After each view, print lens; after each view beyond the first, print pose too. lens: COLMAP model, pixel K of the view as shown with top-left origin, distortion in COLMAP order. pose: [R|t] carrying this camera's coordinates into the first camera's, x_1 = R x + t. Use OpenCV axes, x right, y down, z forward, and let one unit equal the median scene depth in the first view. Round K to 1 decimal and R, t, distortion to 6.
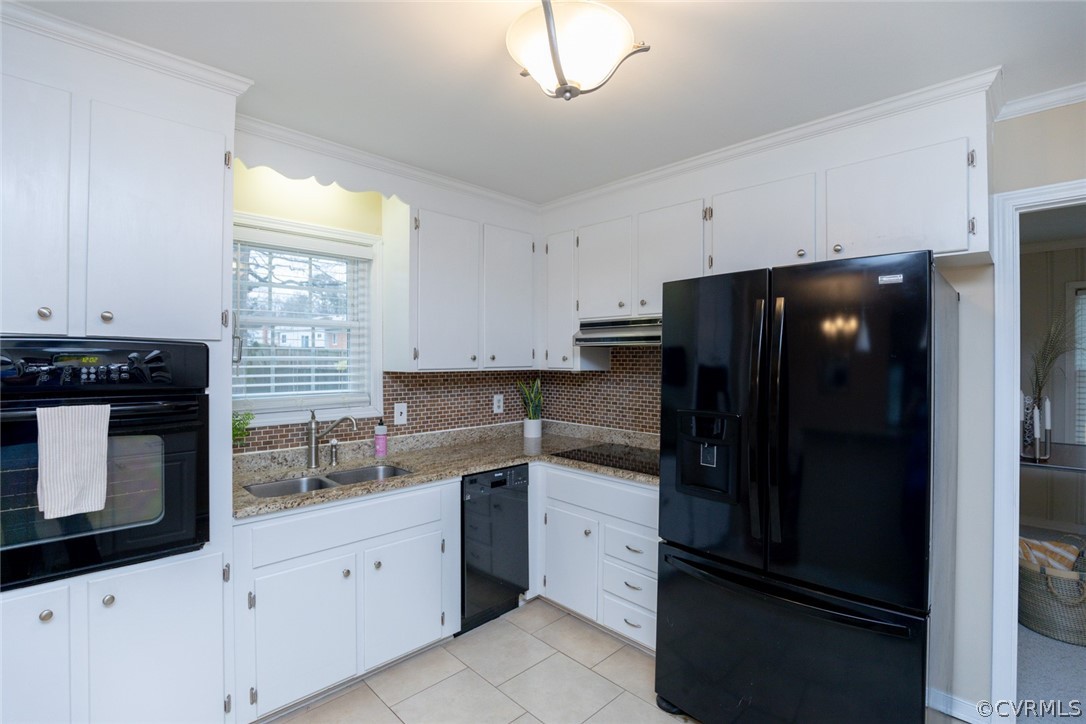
lens RADIAL K [[504.7, 0, 525.9], [0, 504.7, 349.9], [0, 0, 1]] dist [-0.038424, 0.006505]
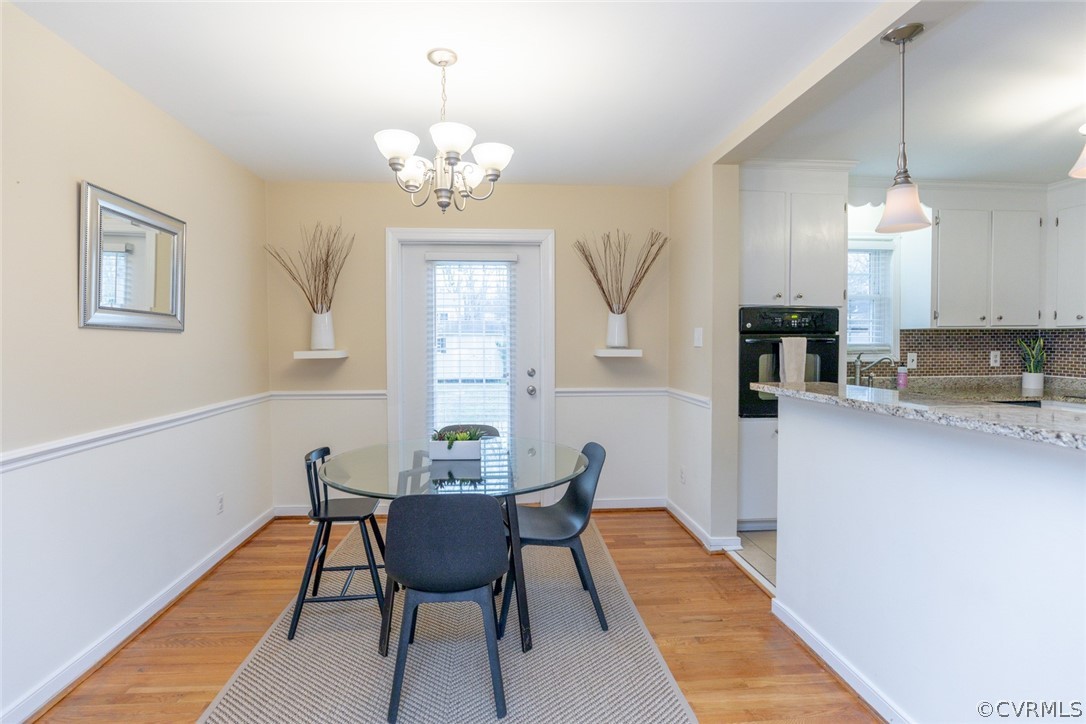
lens RADIAL K [[504.7, 0, 534.3], [0, 504.7, 354.6], [0, 0, 1]] dist [-0.038424, 0.006505]
pose [[0.774492, 0.013695, -0.632436, -0.208161], [0.015241, 0.999071, 0.040298, 0.043427], [0.632400, -0.040849, 0.773564, -0.729096]]
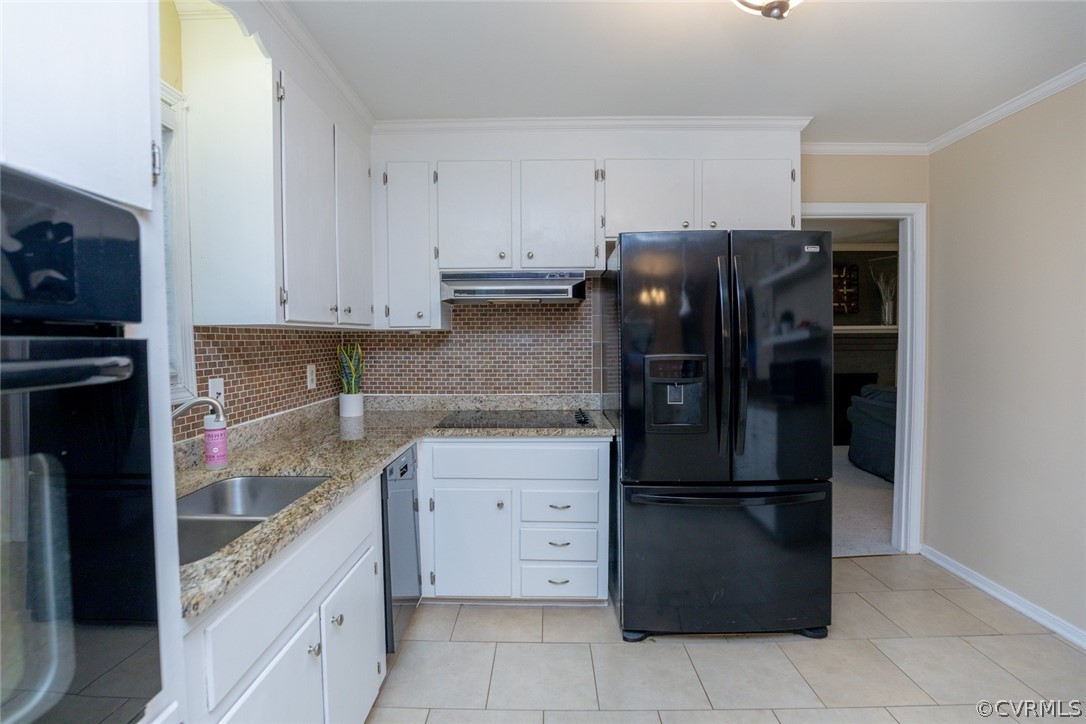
lens RADIAL K [[504.7, 0, 547.4], [0, 504.7, 358.8], [0, 0, 1]] dist [-0.038424, 0.006505]
pose [[0.688592, -0.035196, 0.724294, -0.437317], [-0.004574, 0.998591, 0.052874, 0.051191], [-0.725134, -0.039721, 0.687461, 0.308850]]
